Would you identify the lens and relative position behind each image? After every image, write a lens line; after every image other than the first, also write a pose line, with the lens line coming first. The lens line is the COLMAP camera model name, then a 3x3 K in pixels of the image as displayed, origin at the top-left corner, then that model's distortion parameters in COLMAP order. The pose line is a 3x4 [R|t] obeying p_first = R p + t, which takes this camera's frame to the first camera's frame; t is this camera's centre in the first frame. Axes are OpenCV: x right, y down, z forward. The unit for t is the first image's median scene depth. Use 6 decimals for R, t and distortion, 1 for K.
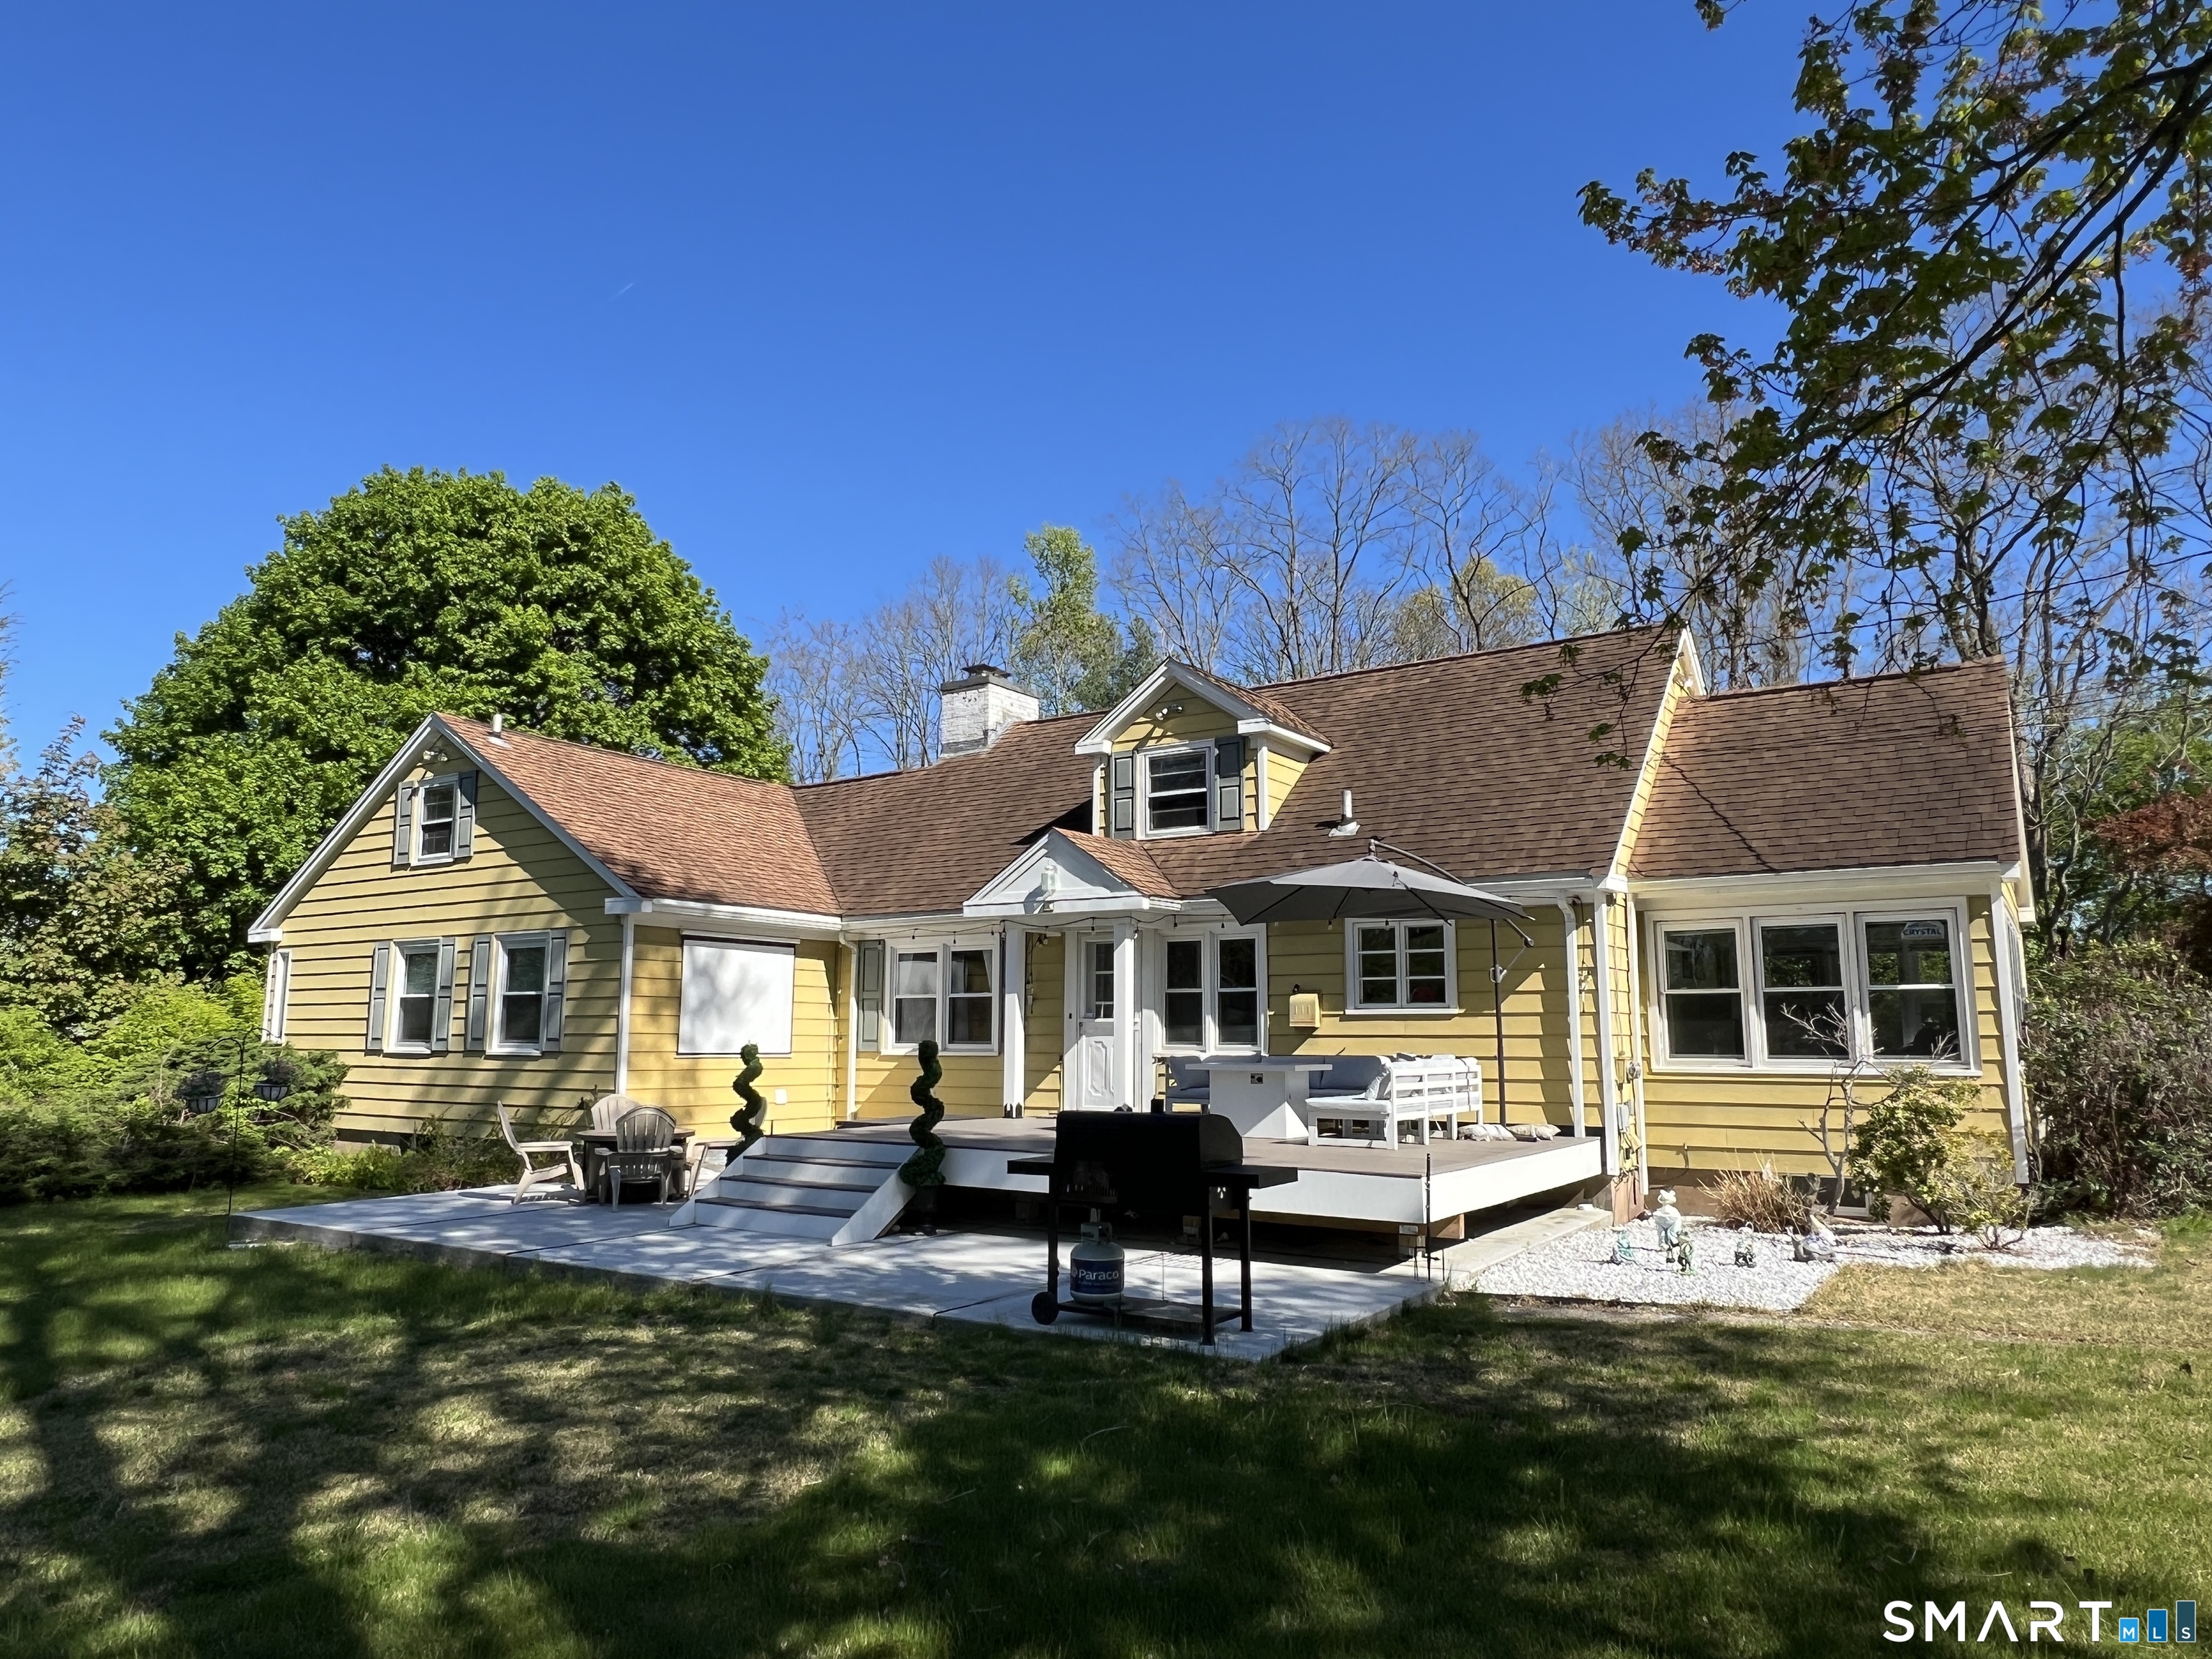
lens RADIAL K [[1426.5, 0, 1103.0], [0, 1426.5, 830.1], [0, 0, 1]] dist [0.004247, -0.007272]
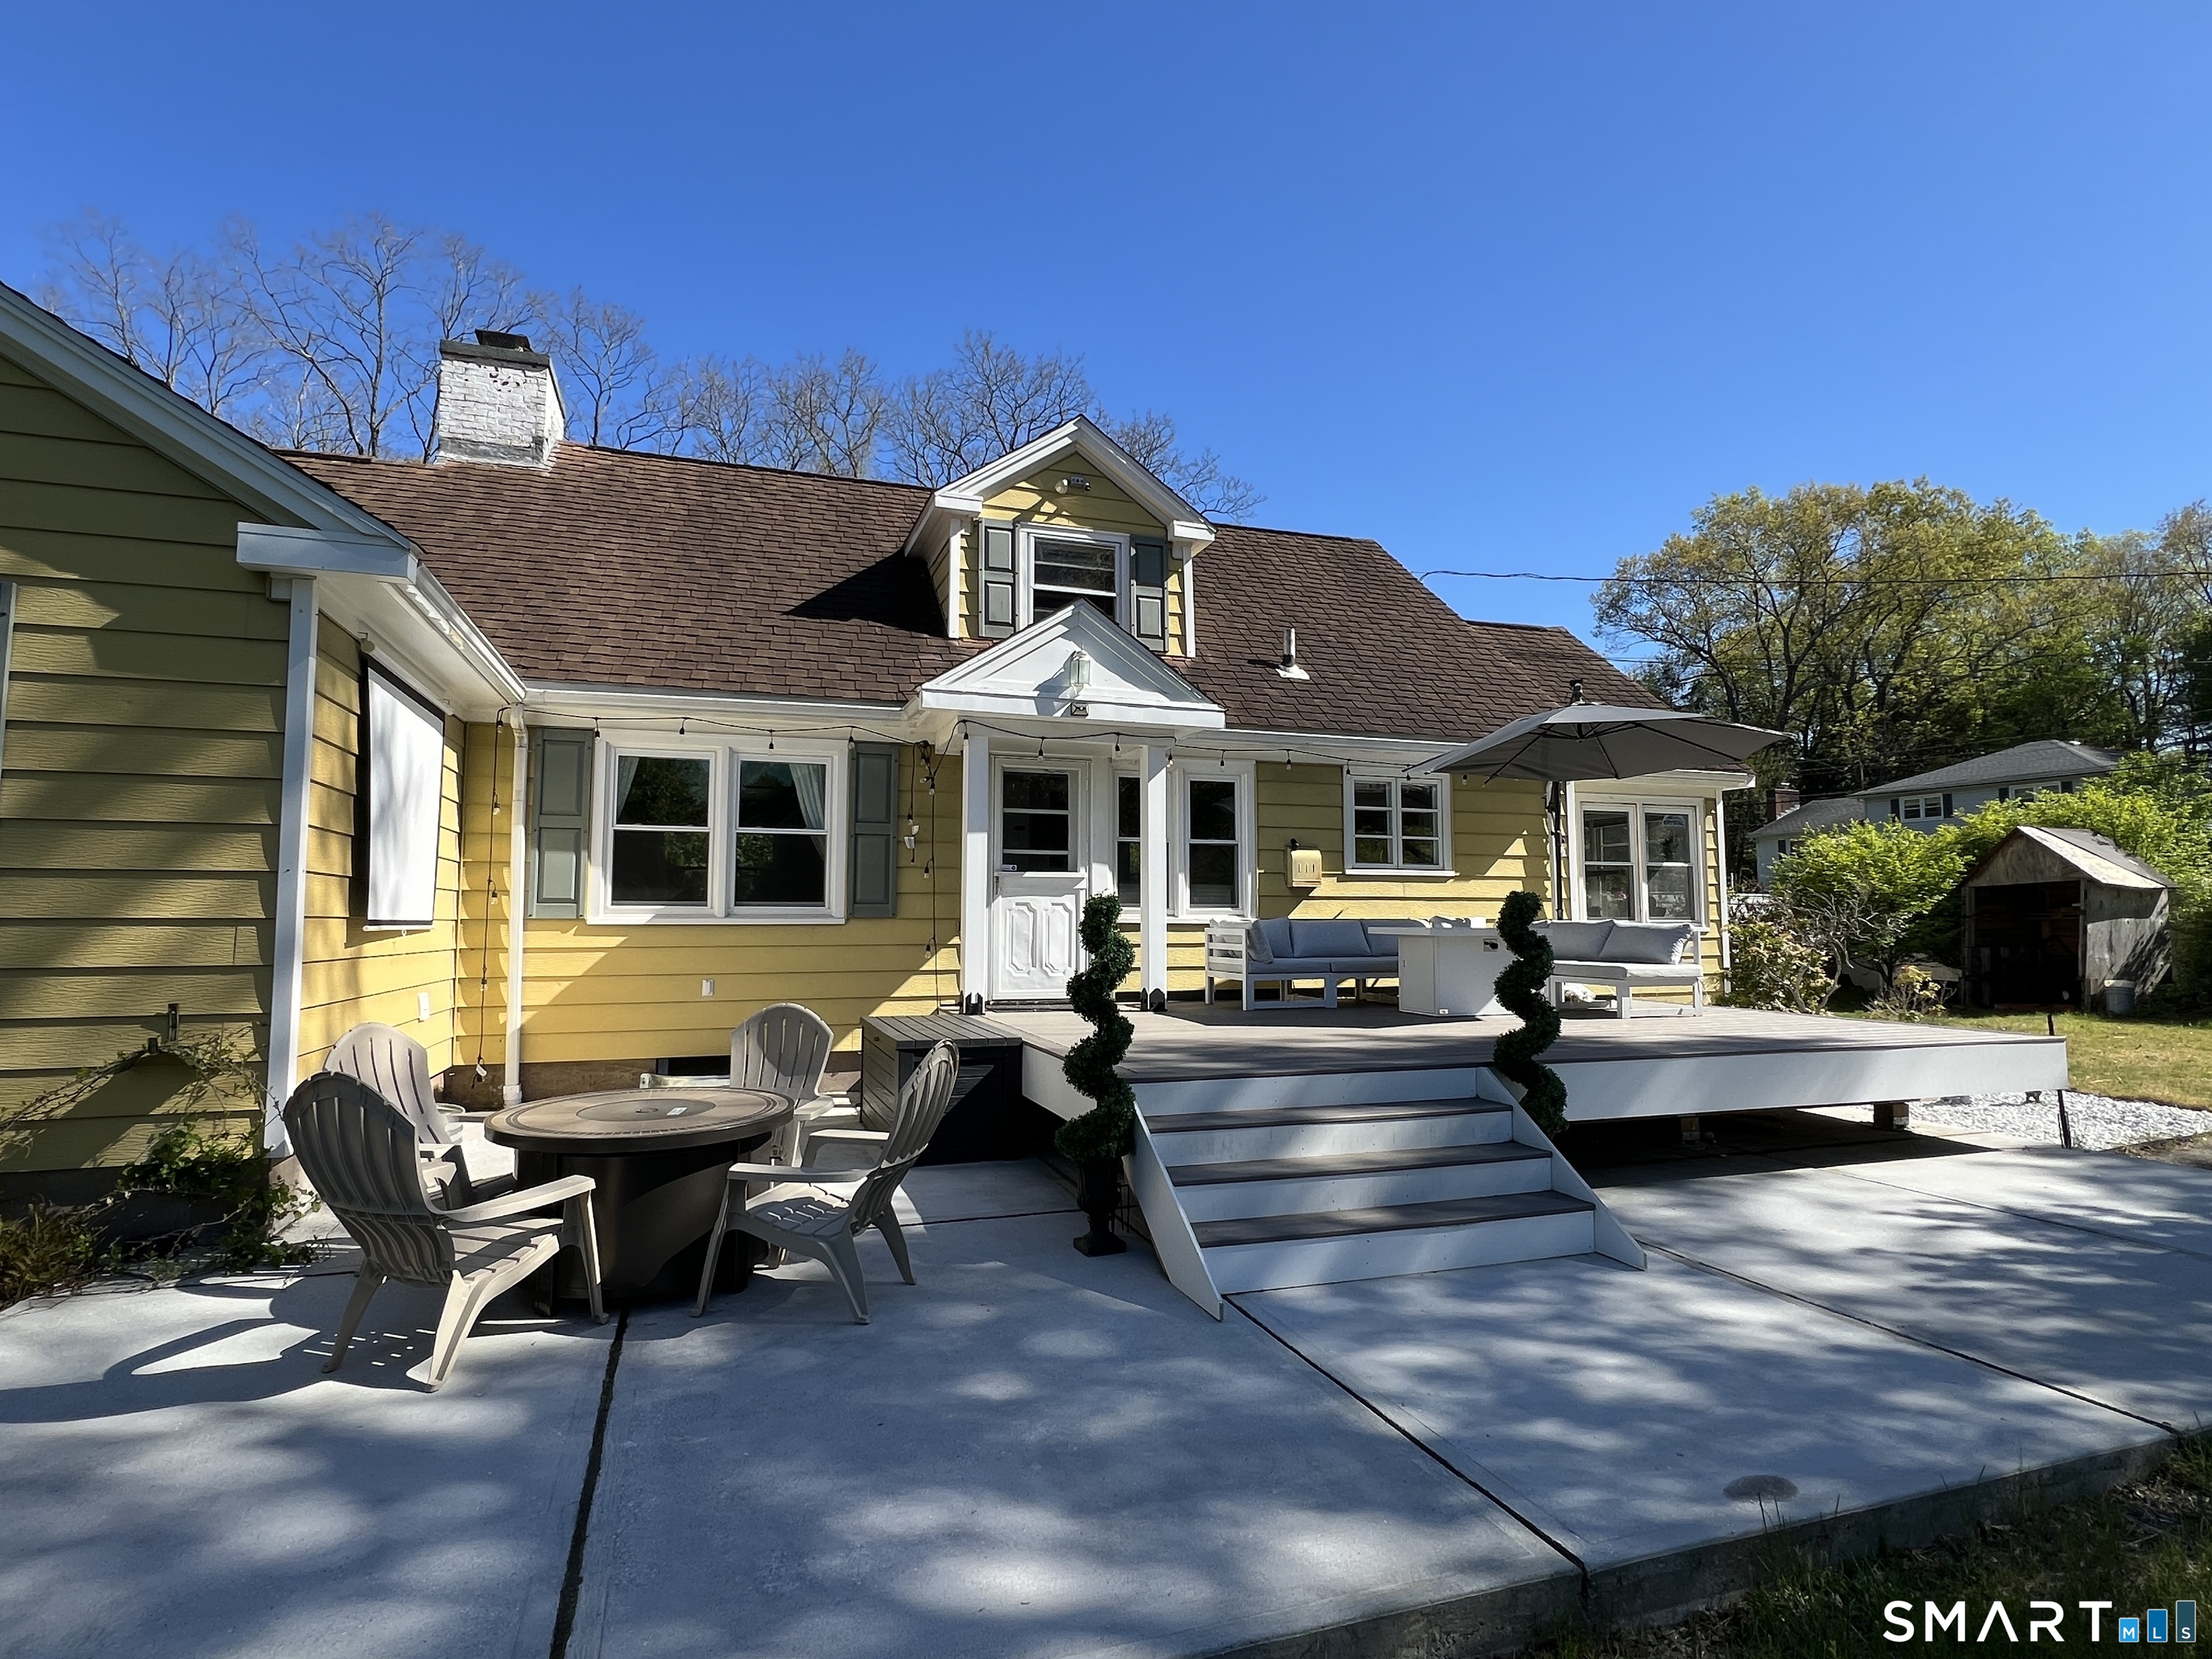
lens RADIAL K [[1125.3, 0, 1103.2], [0, 1125.3, 830.5], [0, 0, 1]] dist [0.000632, -0.001616]
pose [[0.604619, 0.059688, 0.794275, -0.419775], [-0.116550, 0.993085, 0.014092, 0.093652], [-0.787941, -0.101093, 0.607395, 0.590508]]
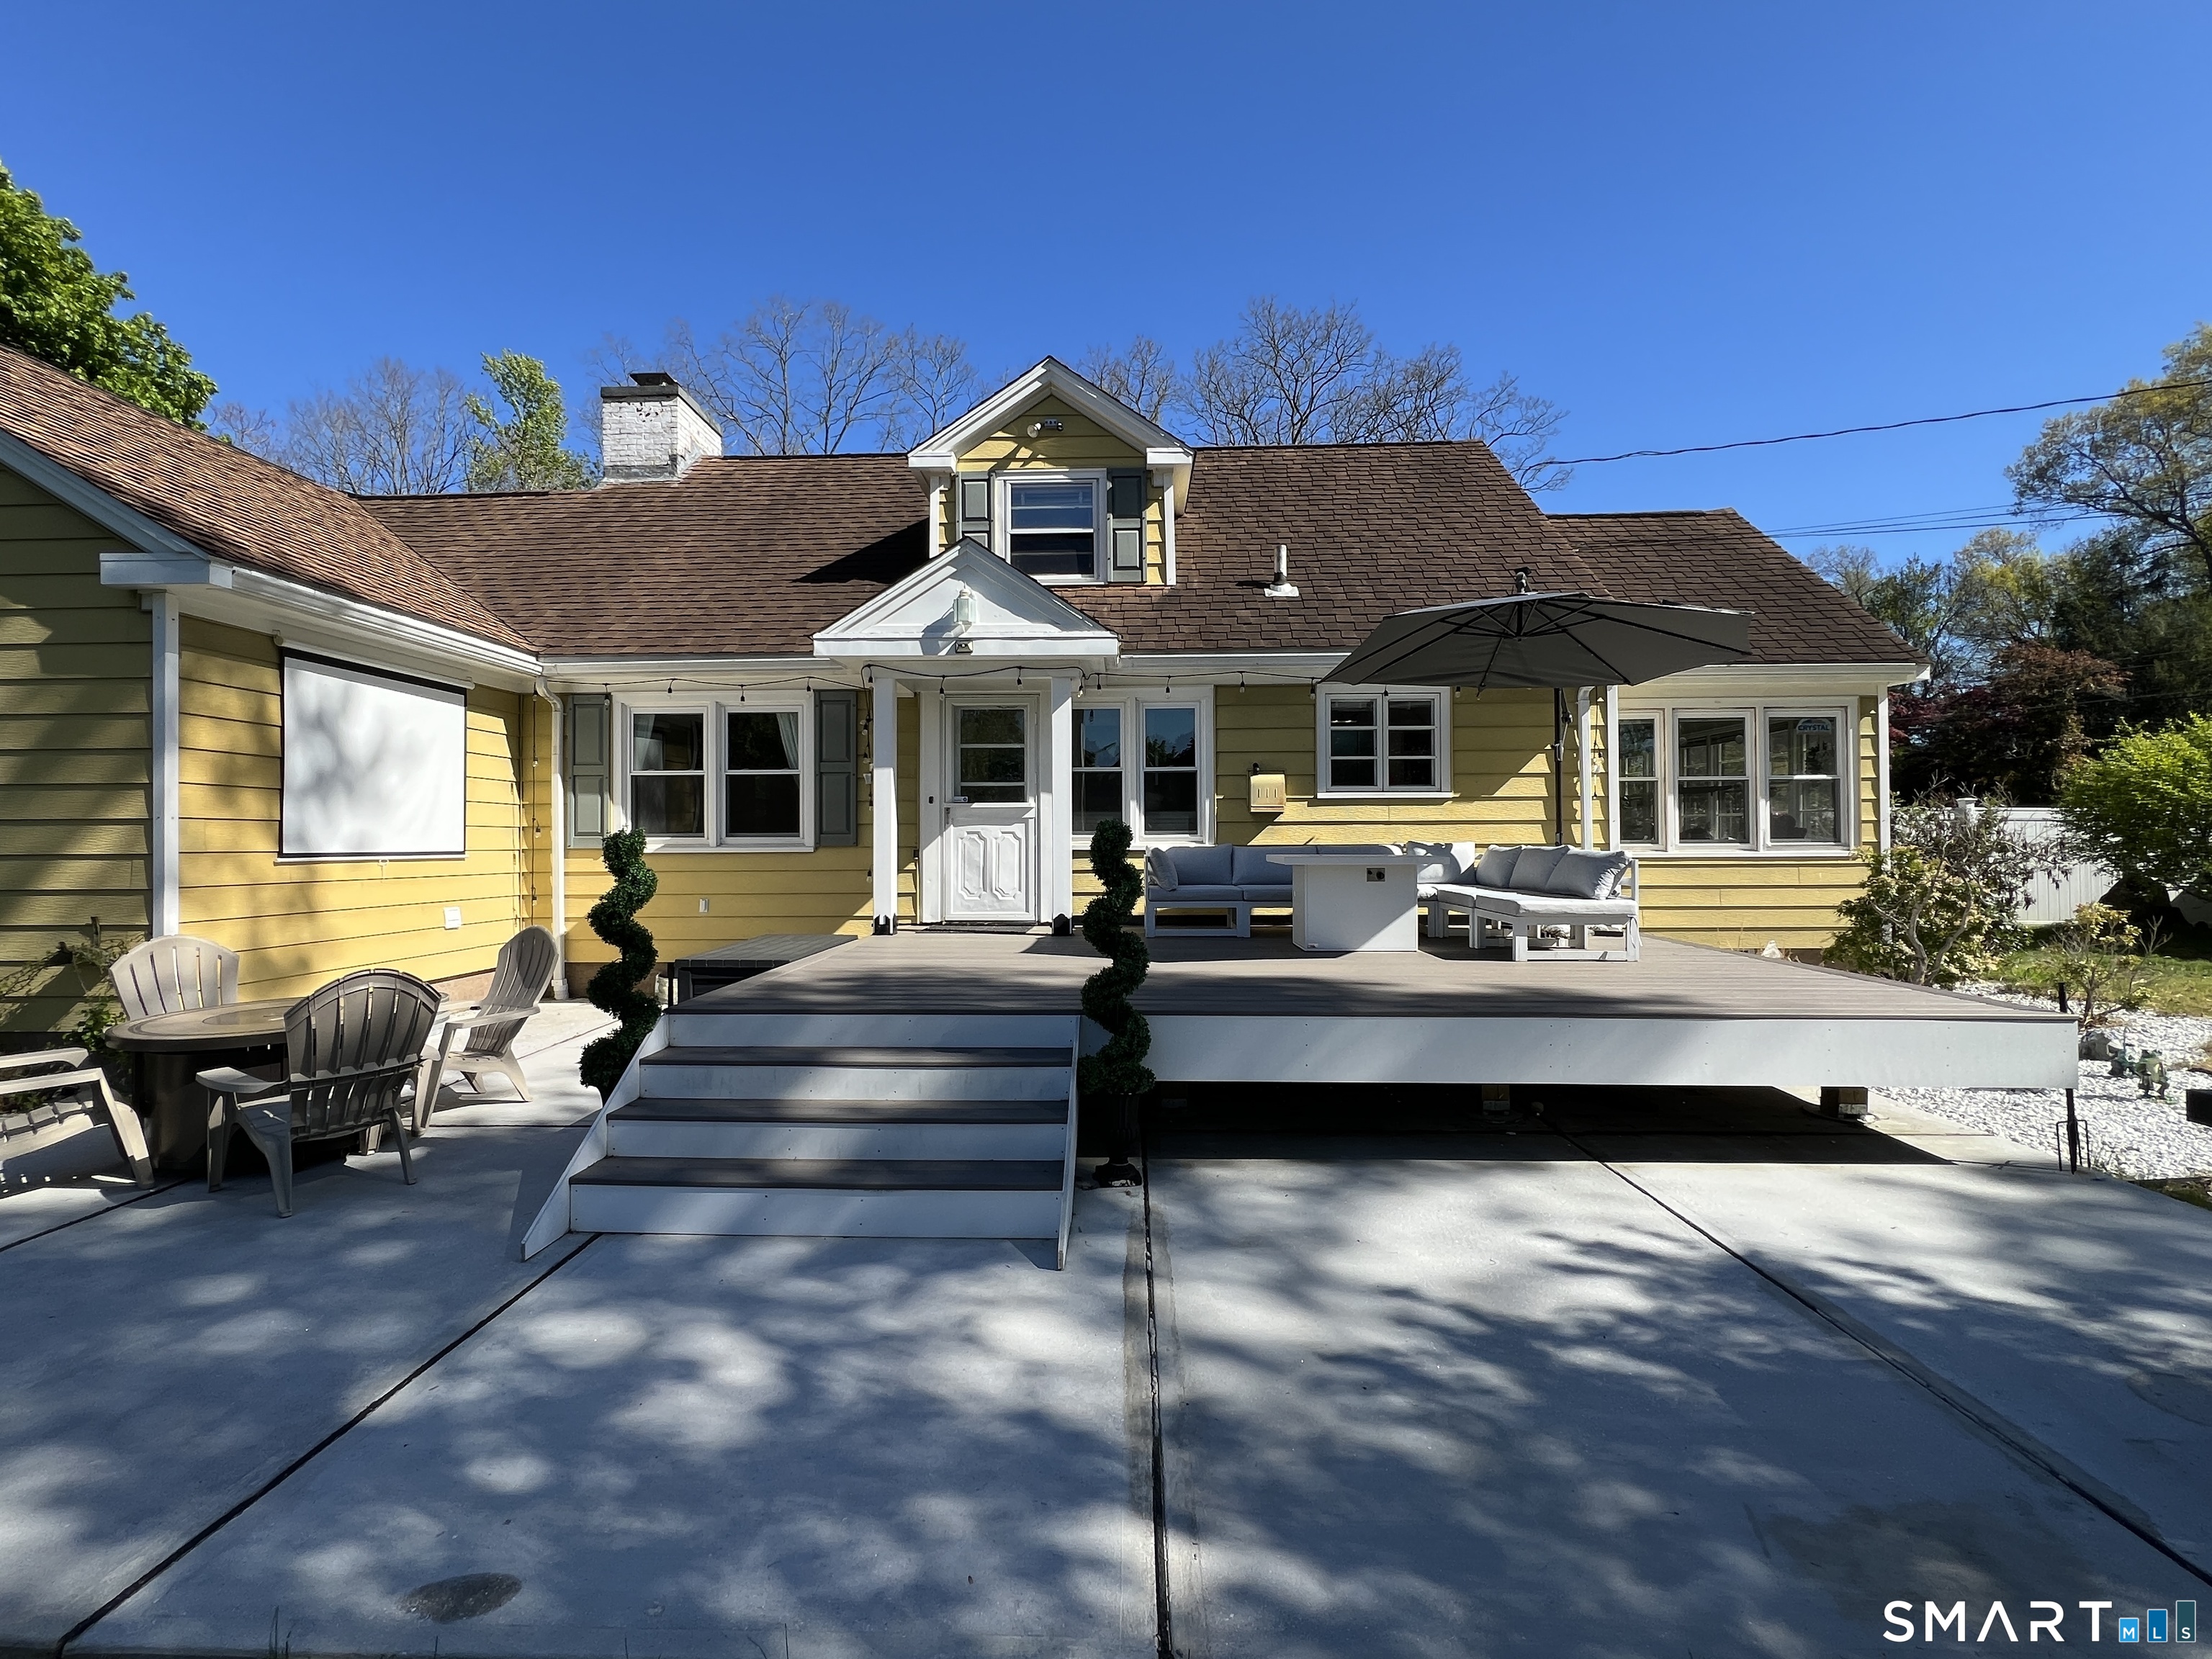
lens RADIAL K [[984.0, 0, 1104.9], [0, 984.0, 828.9], [0, 0, 1]] dist [-0.001297, -0.000717]
pose [[0.847769, -0.001158, 0.530364, -0.219452], [-0.070647, 0.990840, 0.115090, 0.075128], [-0.525639, -0.135038, 0.839922, 0.481170]]
